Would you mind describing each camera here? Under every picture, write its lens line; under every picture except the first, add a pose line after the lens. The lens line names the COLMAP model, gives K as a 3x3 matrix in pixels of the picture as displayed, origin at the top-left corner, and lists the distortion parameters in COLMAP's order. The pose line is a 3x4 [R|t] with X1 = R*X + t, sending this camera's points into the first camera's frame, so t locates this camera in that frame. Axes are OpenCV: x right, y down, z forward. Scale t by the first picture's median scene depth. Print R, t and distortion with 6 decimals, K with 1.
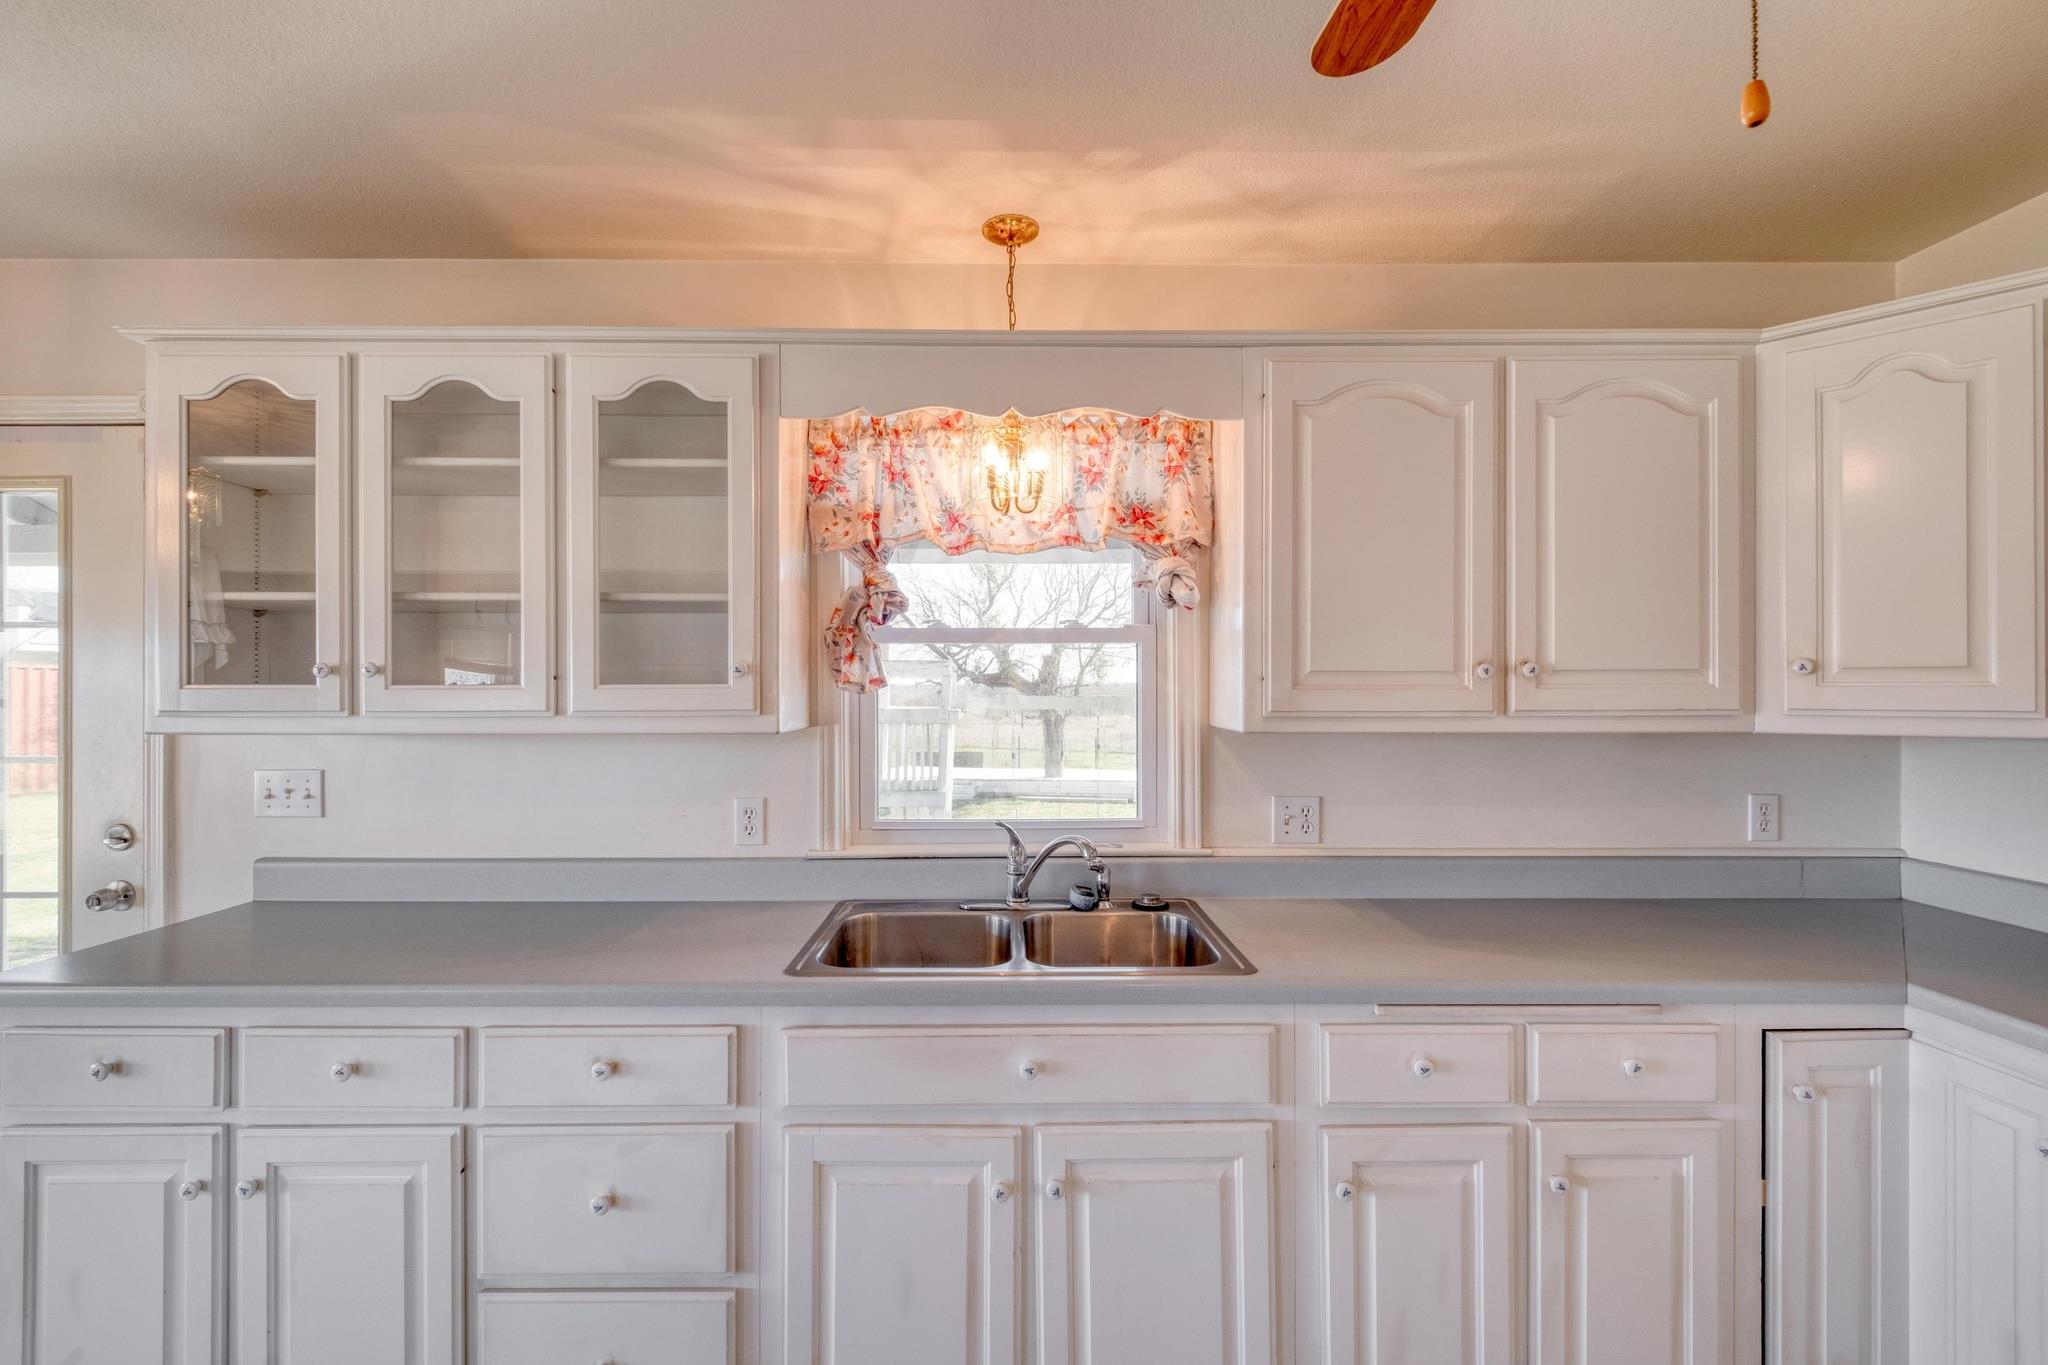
lens RADIAL K [[882.7, 0, 1024.0], [0, 882.7, 682.5], [0, 0, 1]] dist [0.000989, -0.000810]
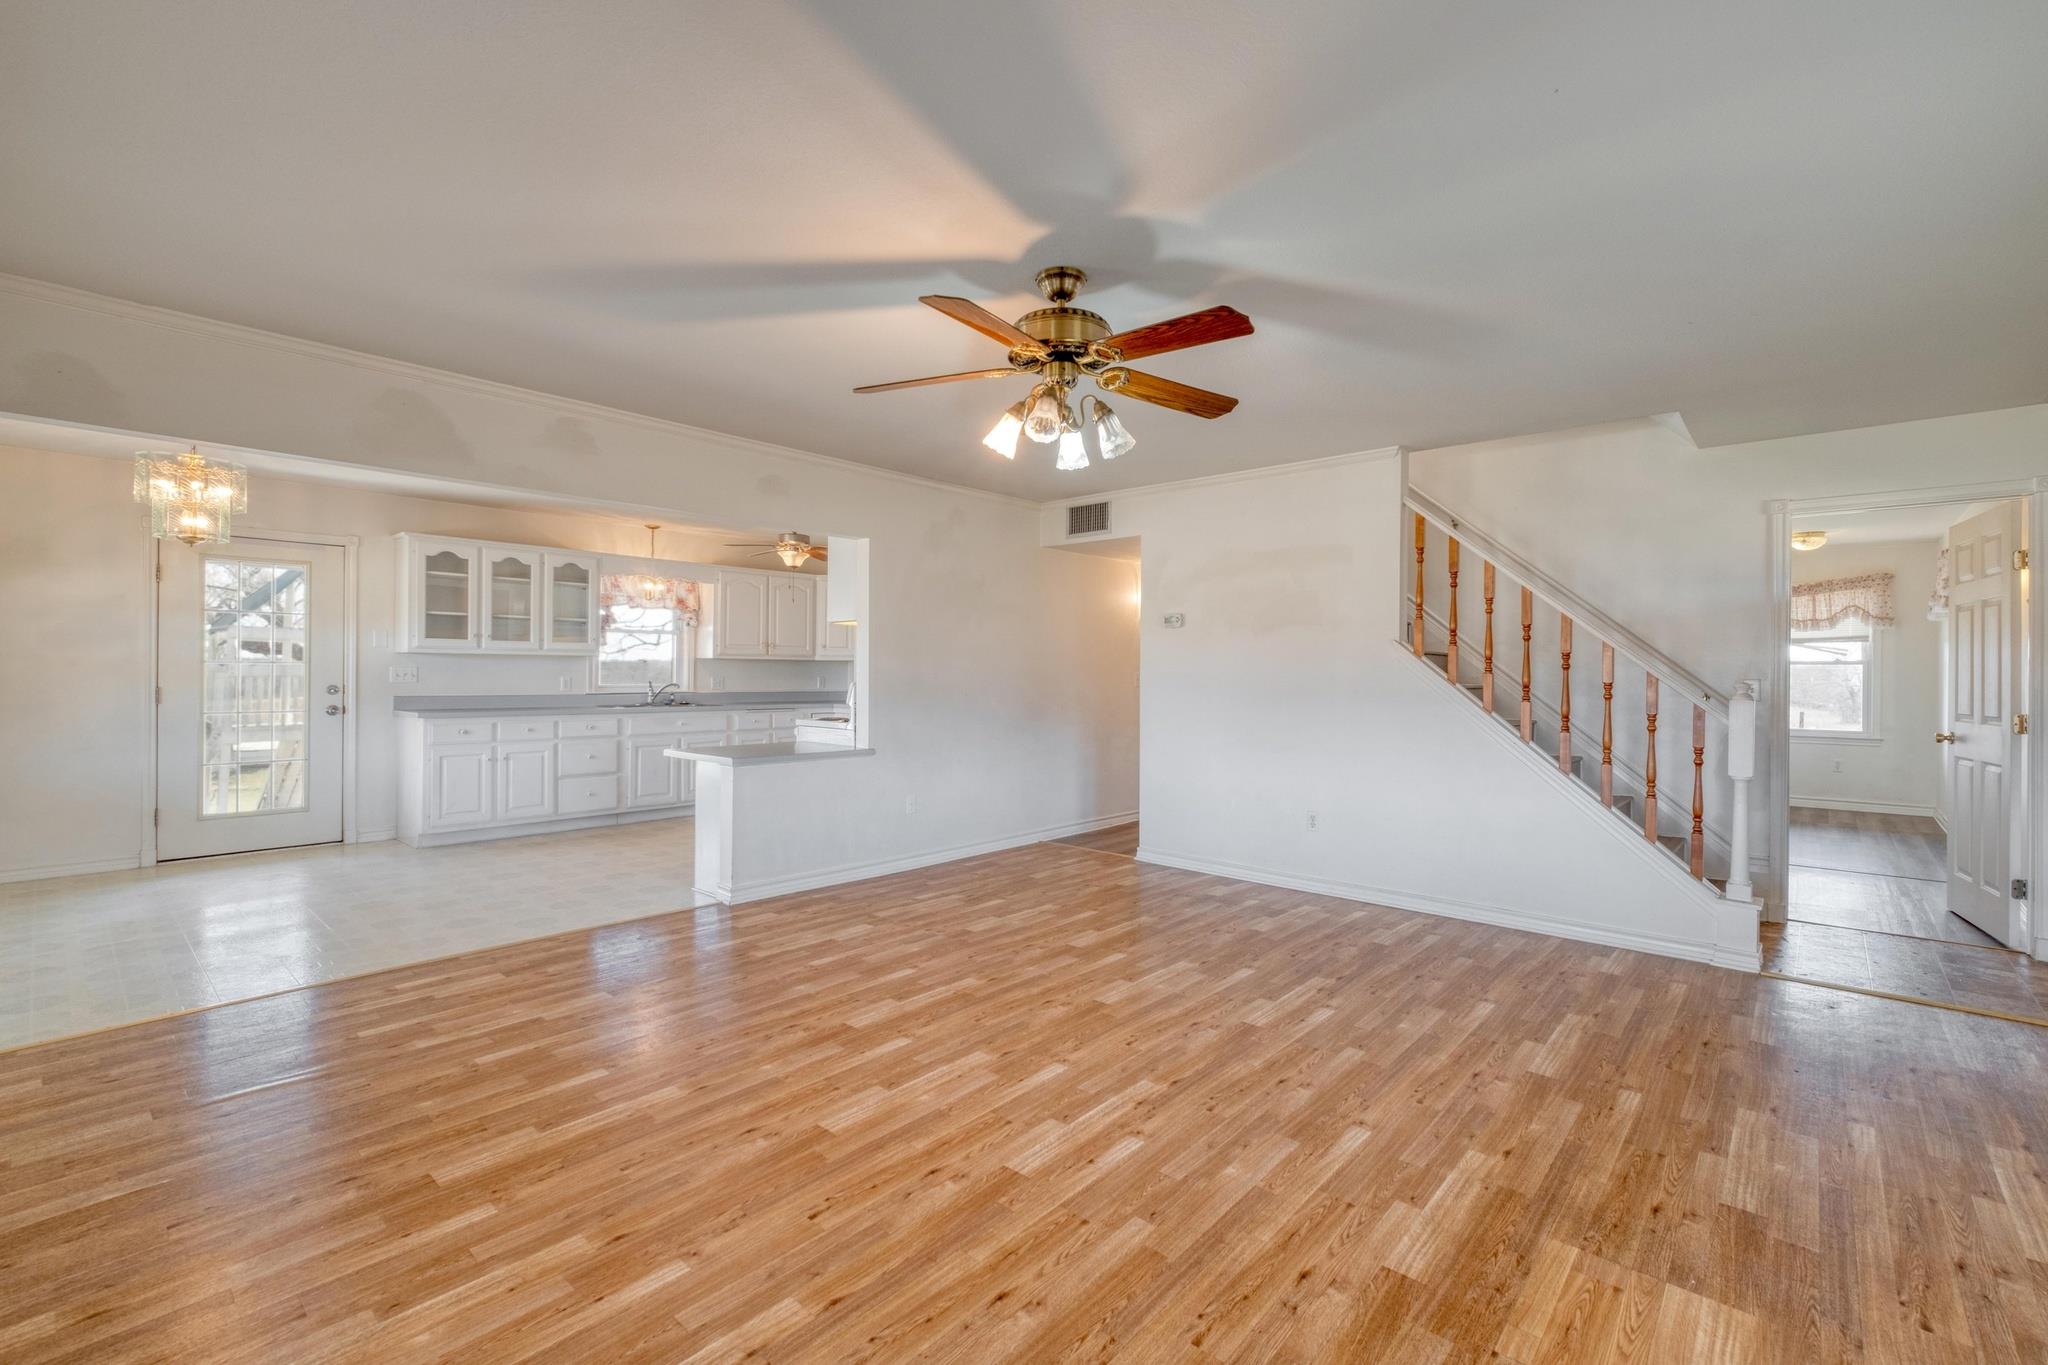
lens RADIAL K [[882.7, 0, 1024.0], [0, 882.7, 682.5], [0, 0, 1]] dist [0.000989, -0.000810]
pose [[0.675830, -0.004553, 0.737044, -1.823859], [-0.008924, 0.999857, 0.014360, 0.100444], [-0.737004, -0.016282, 0.675692, -2.904783]]
